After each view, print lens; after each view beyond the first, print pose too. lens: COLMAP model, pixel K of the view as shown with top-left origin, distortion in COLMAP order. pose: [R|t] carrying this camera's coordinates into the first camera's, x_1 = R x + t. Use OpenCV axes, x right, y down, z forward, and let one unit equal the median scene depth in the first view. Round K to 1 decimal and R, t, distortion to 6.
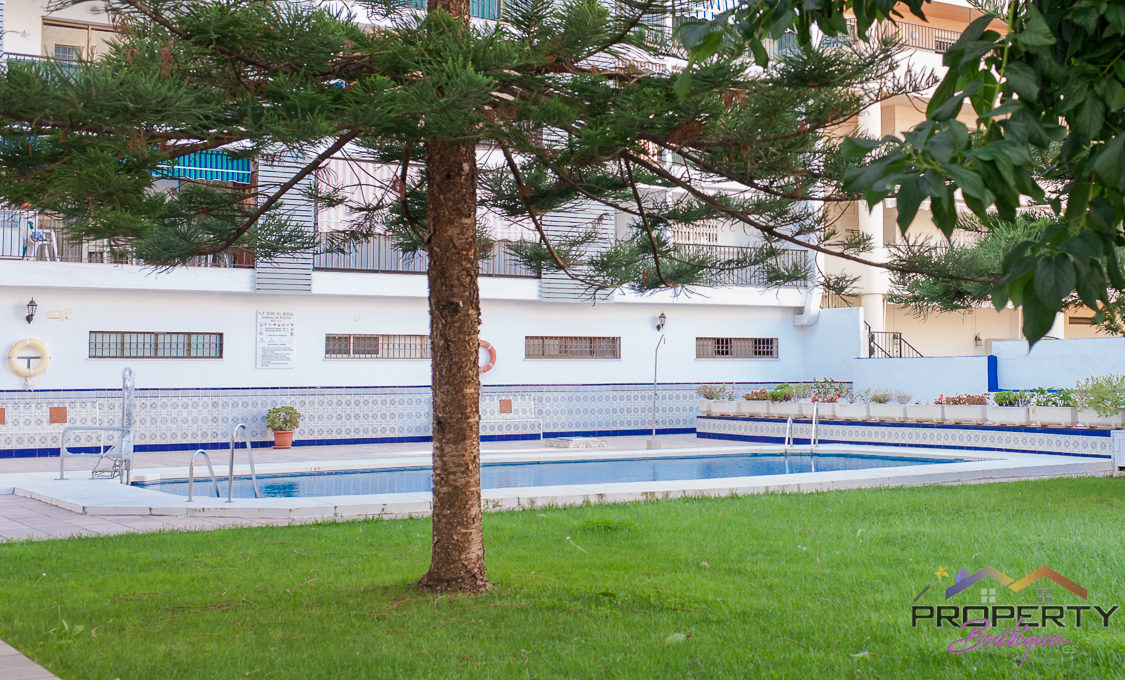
lens RADIAL K [[1459.8, 0, 562.5], [0, 1459.8, 340.0], [0, 0, 1]] dist [0.156451, -0.002824]
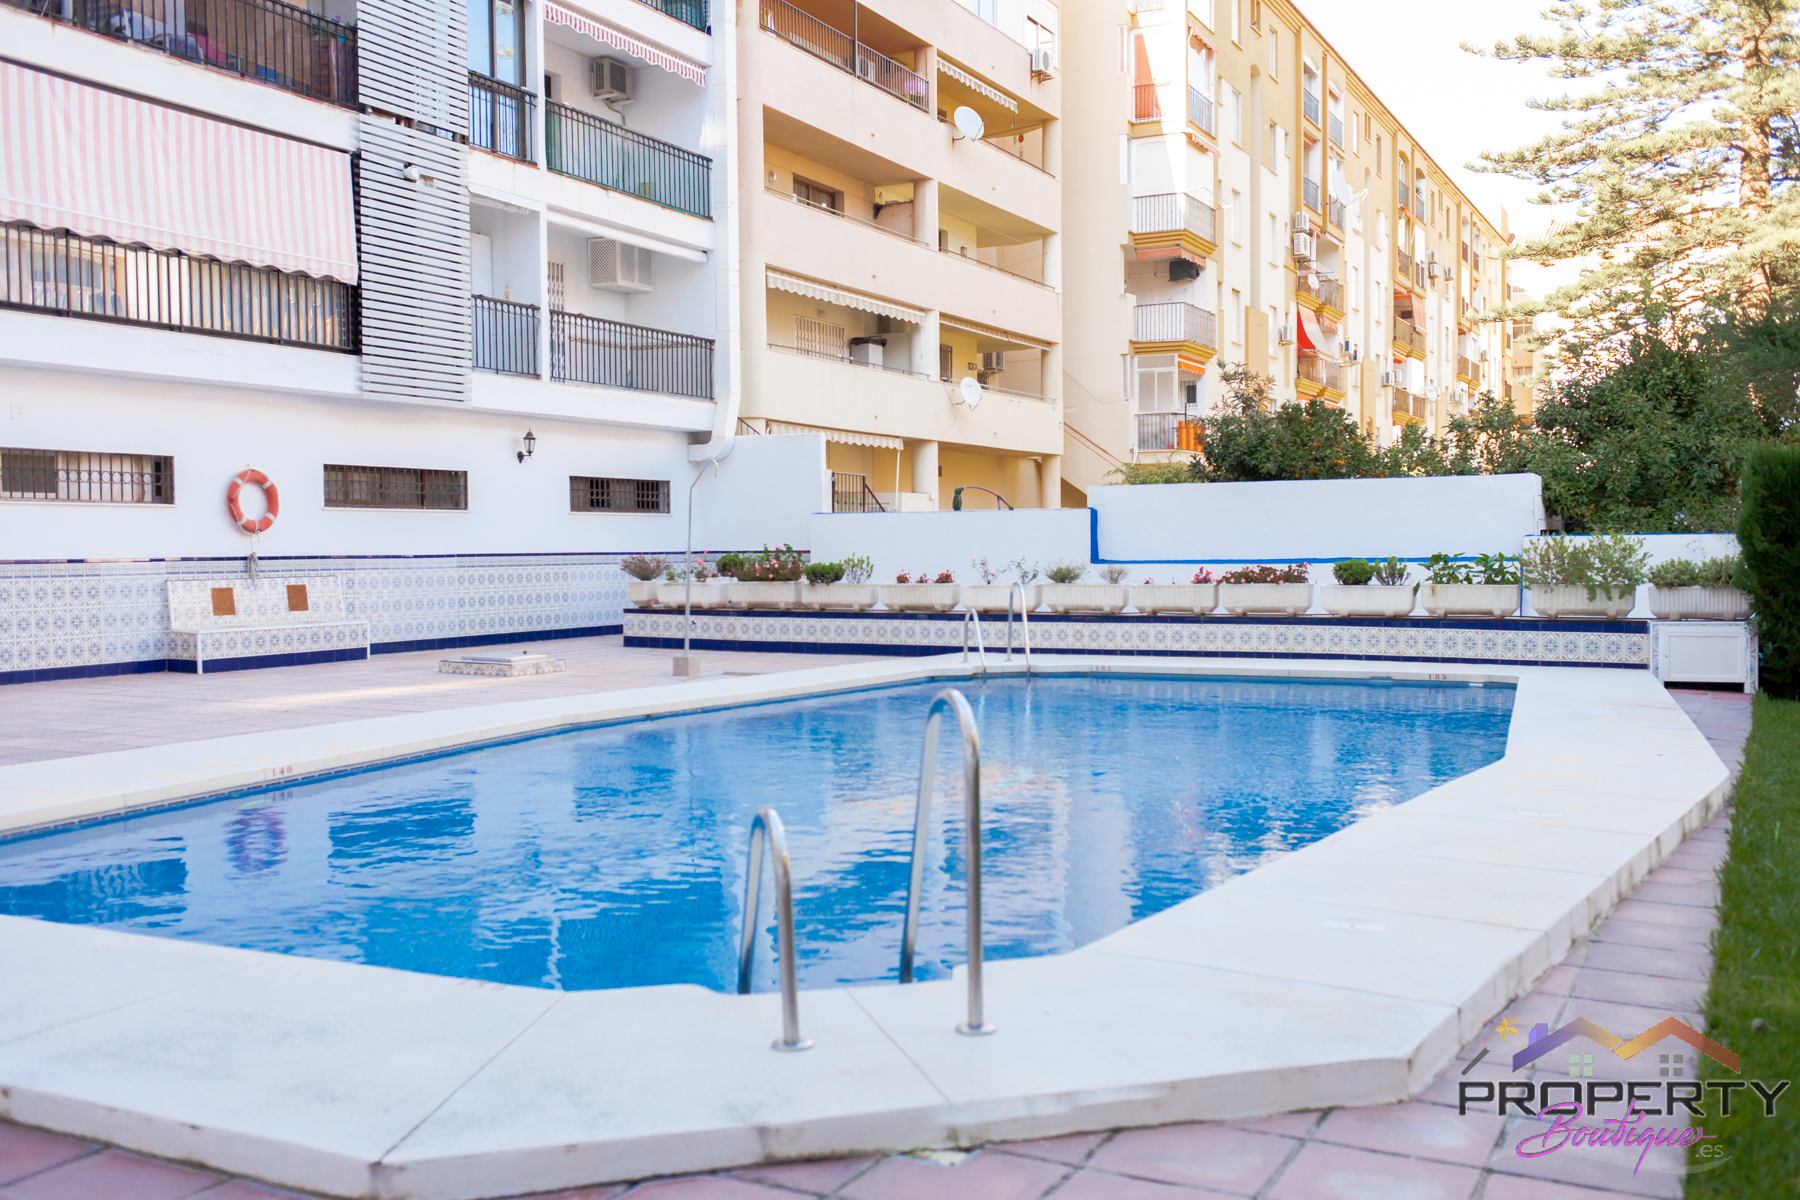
lens RADIAL K [[1806.1, 0, 900.0], [0, 1806.1, 600.0], [0, 0, 1]] dist [0.061690, -0.003260]
pose [[0.875001, -0.015579, 0.483871, -0.162418], [-0.010009, 0.998686, 0.050254, 0.011306], [-0.484018, -0.048815, 0.873695, 0.323626]]
